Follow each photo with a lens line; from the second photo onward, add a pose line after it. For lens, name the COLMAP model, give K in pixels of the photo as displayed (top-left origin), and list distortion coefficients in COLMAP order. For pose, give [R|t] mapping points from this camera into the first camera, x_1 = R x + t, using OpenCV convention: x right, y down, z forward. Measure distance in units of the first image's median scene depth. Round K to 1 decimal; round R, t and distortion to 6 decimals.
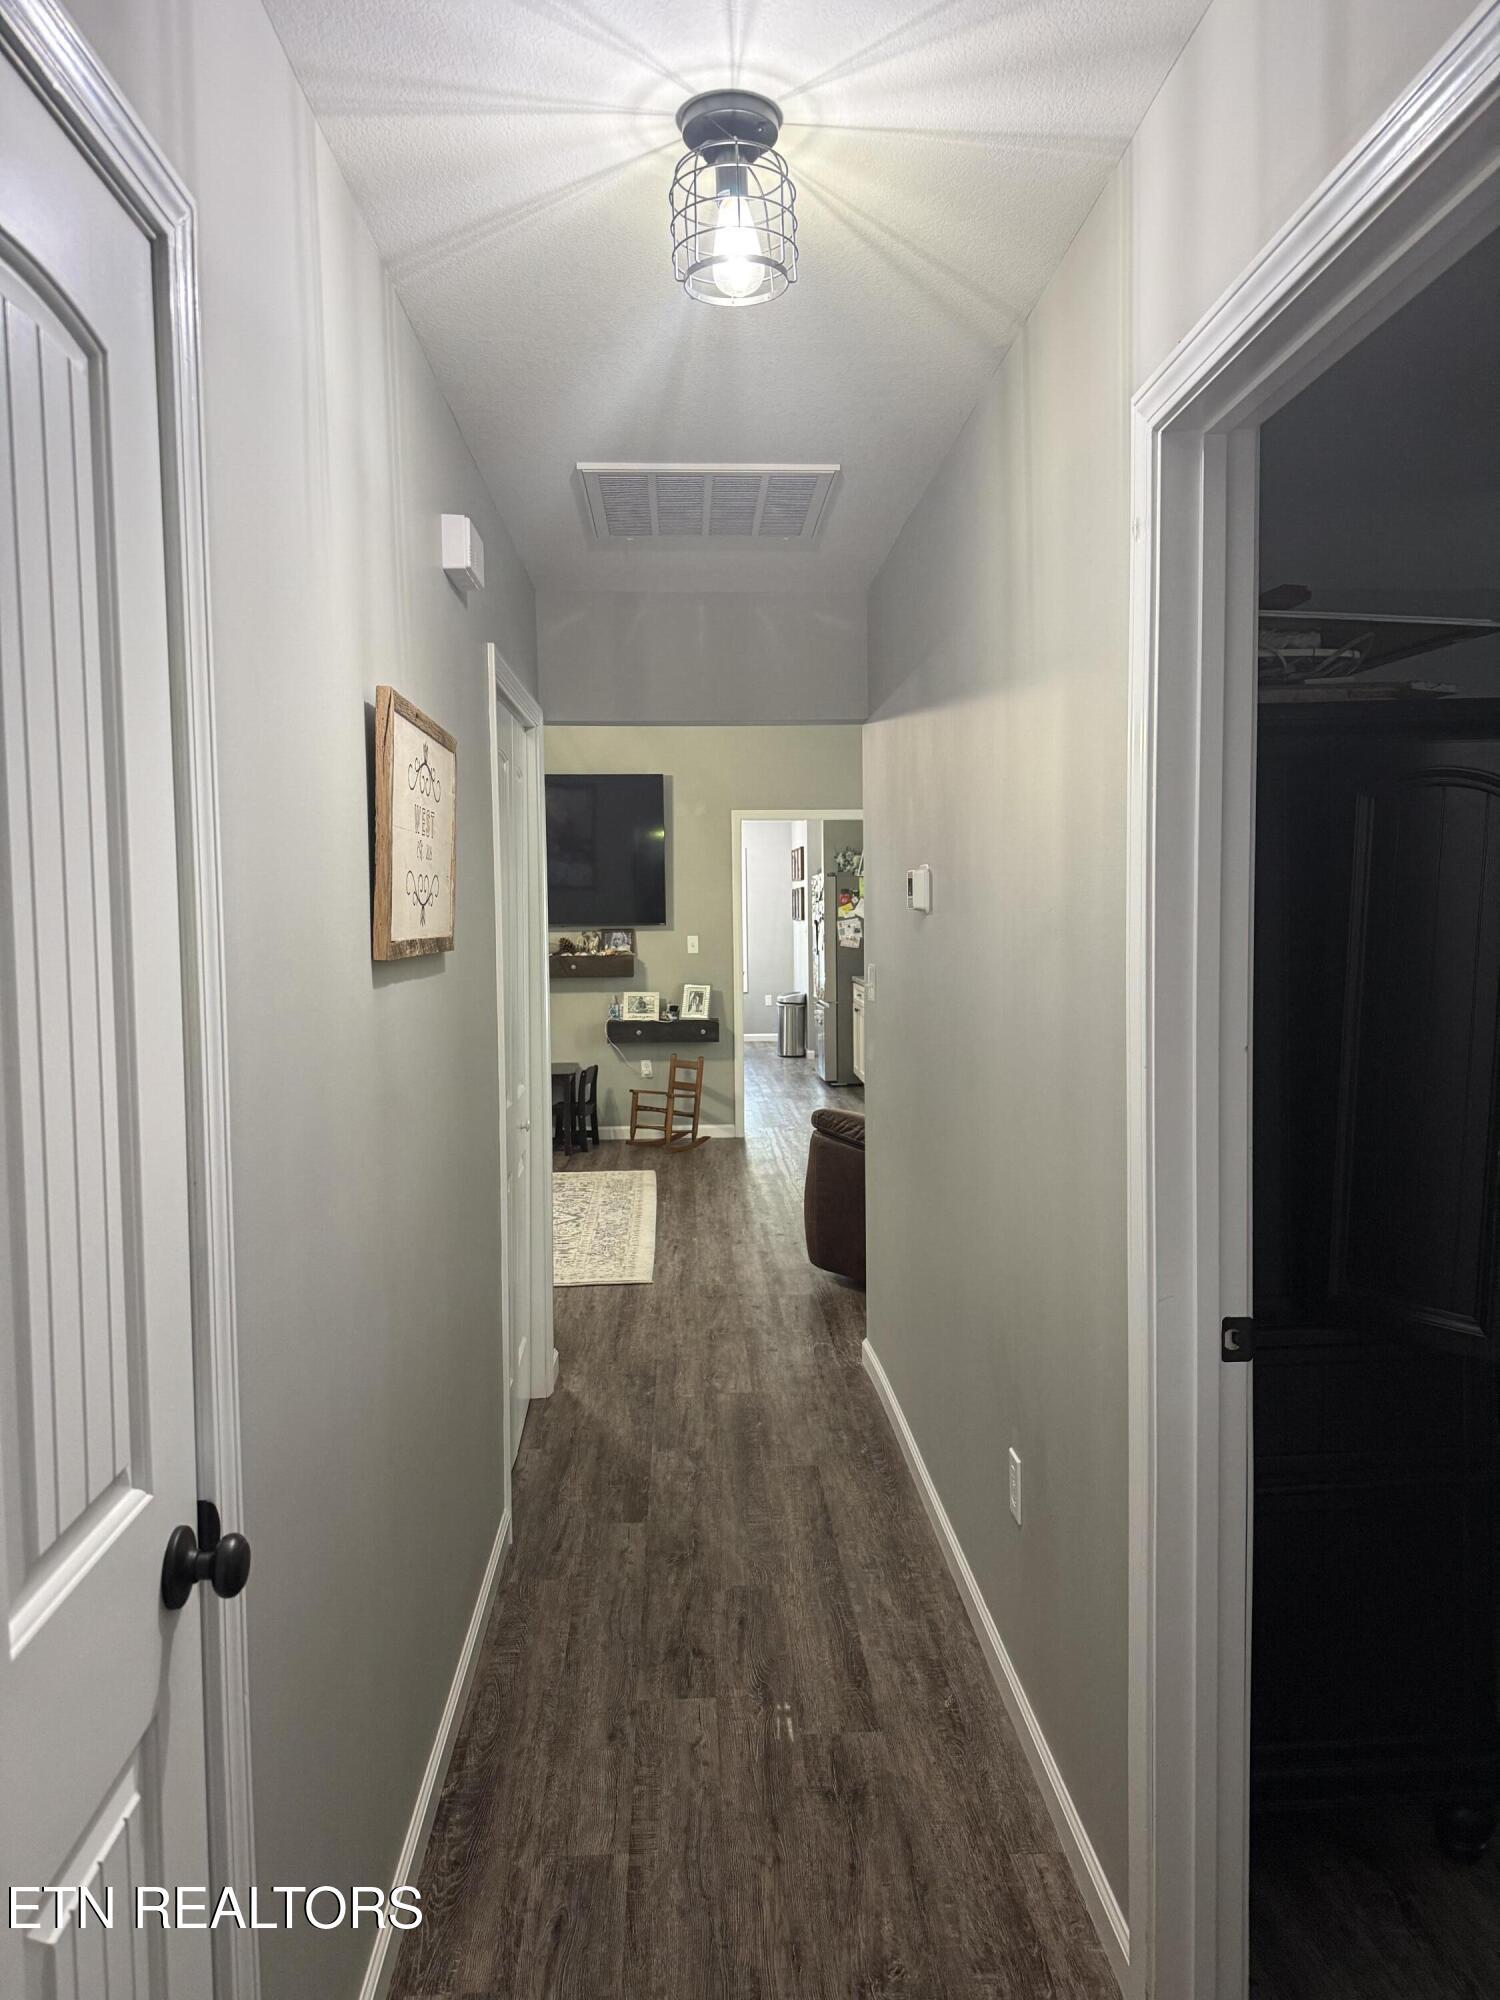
lens RADIAL K [[1408.6, 0, 760.0], [0, 1408.6, 999.7], [0, 0, 1]] dist [0.020522, -0.022834]
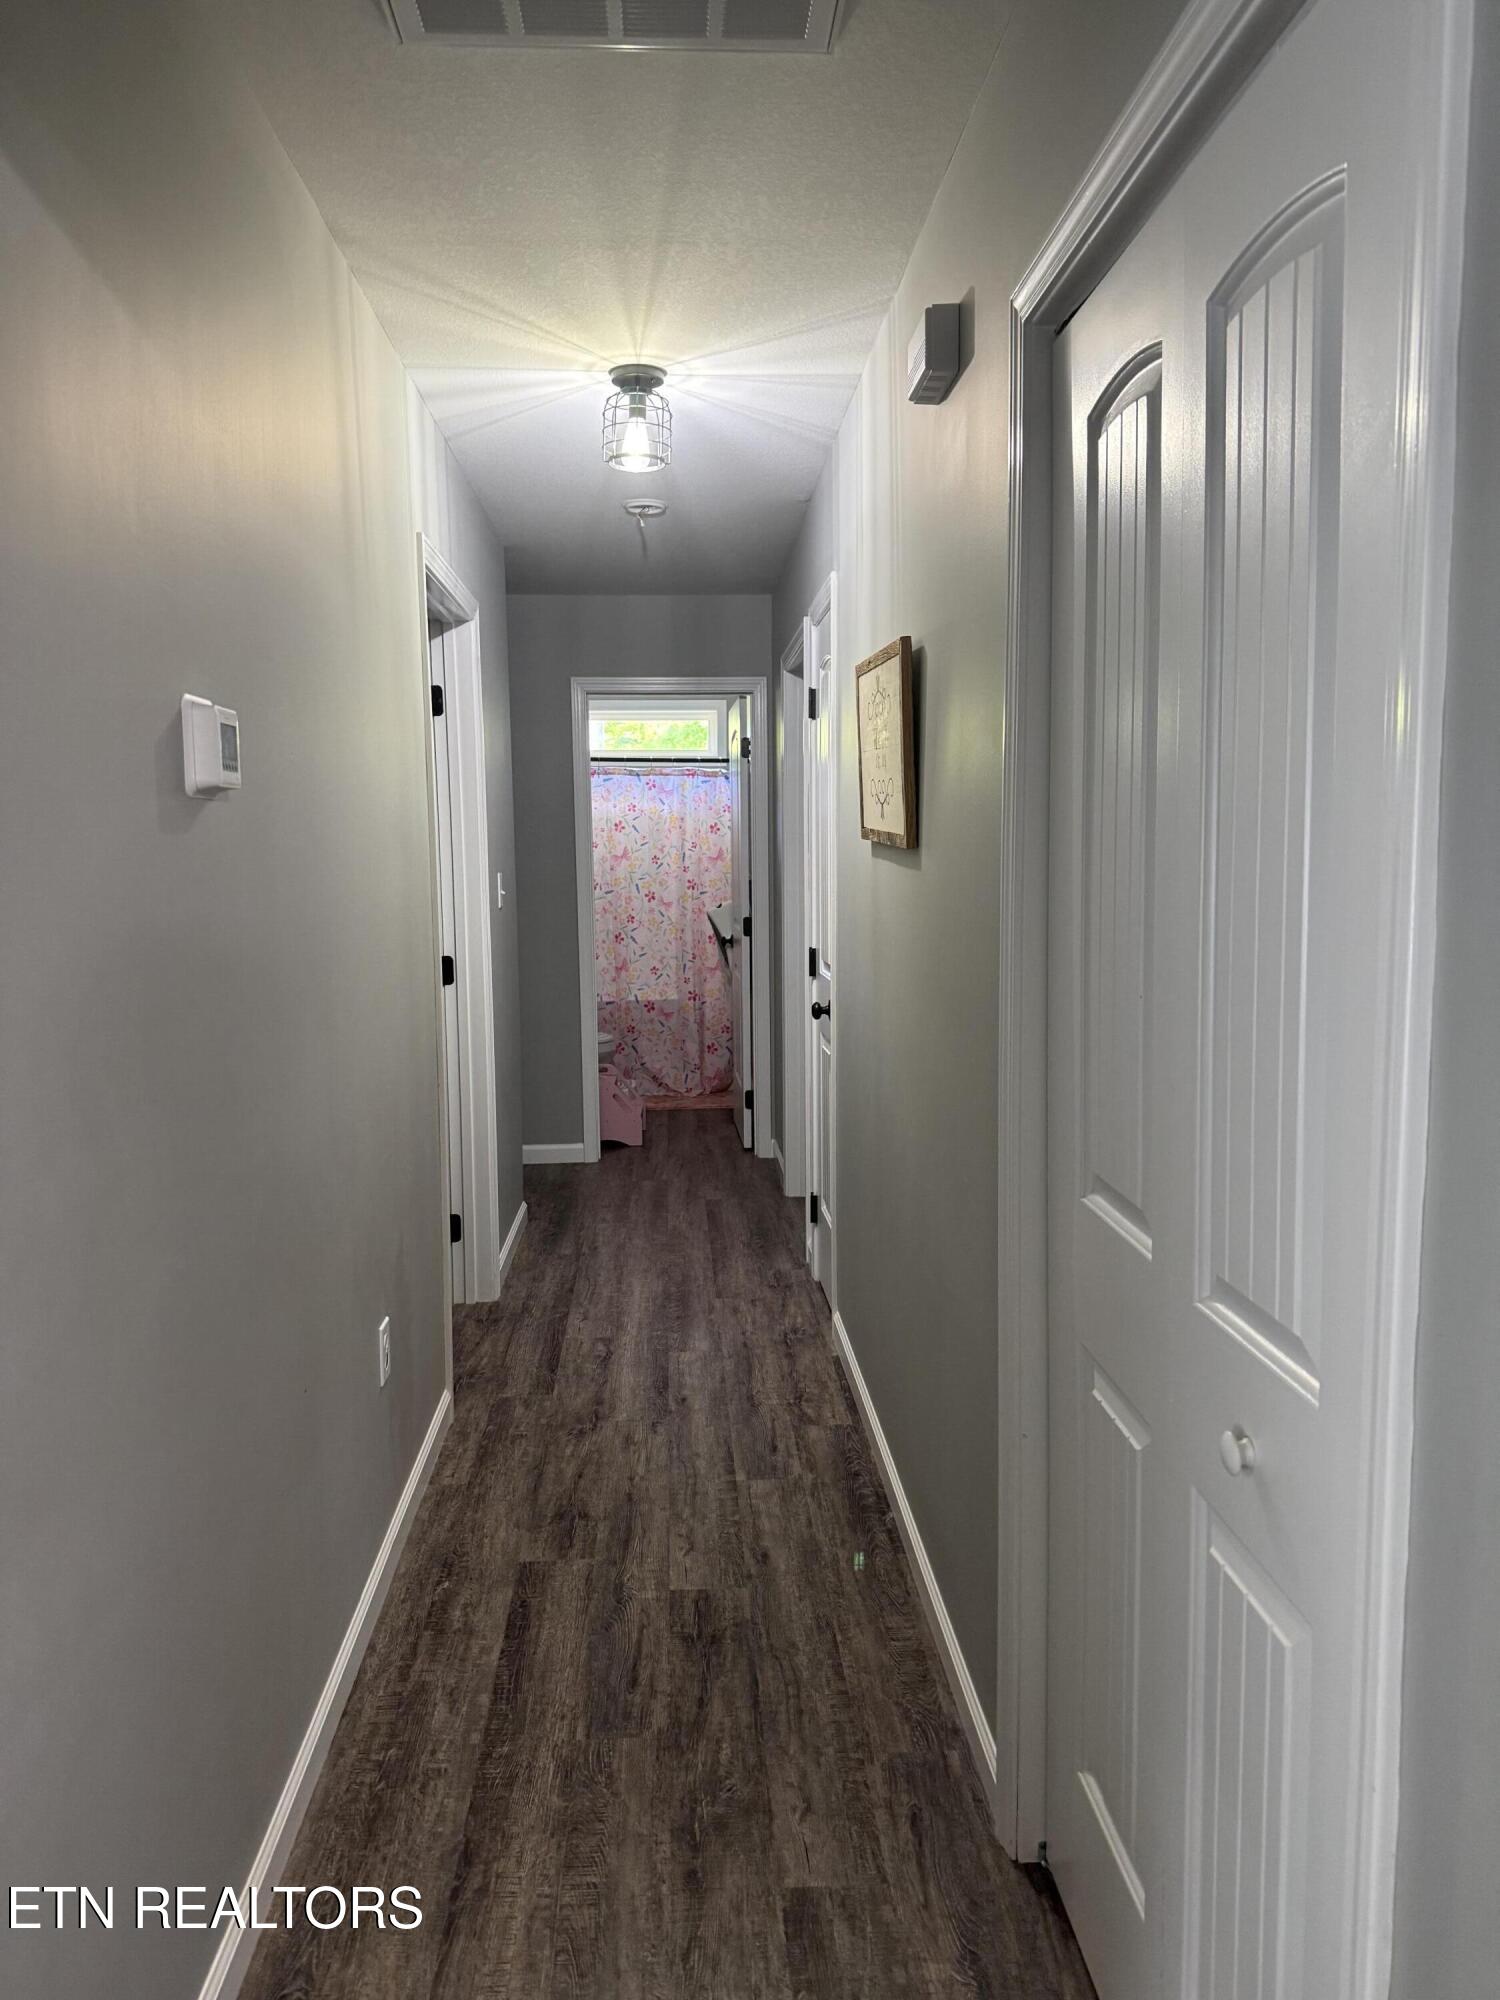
lens RADIAL K [[1408.6, 0, 745.1], [0, 1408.6, 1007.0], [0, 0, 1]] dist [0.020522, -0.022834]
pose [[-0.999739, 0.022533, 0.003644, -0.098536], [0.022819, 0.982919, 0.182617, -0.097551], [0.000533, 0.182652, -0.983177, 1.923285]]
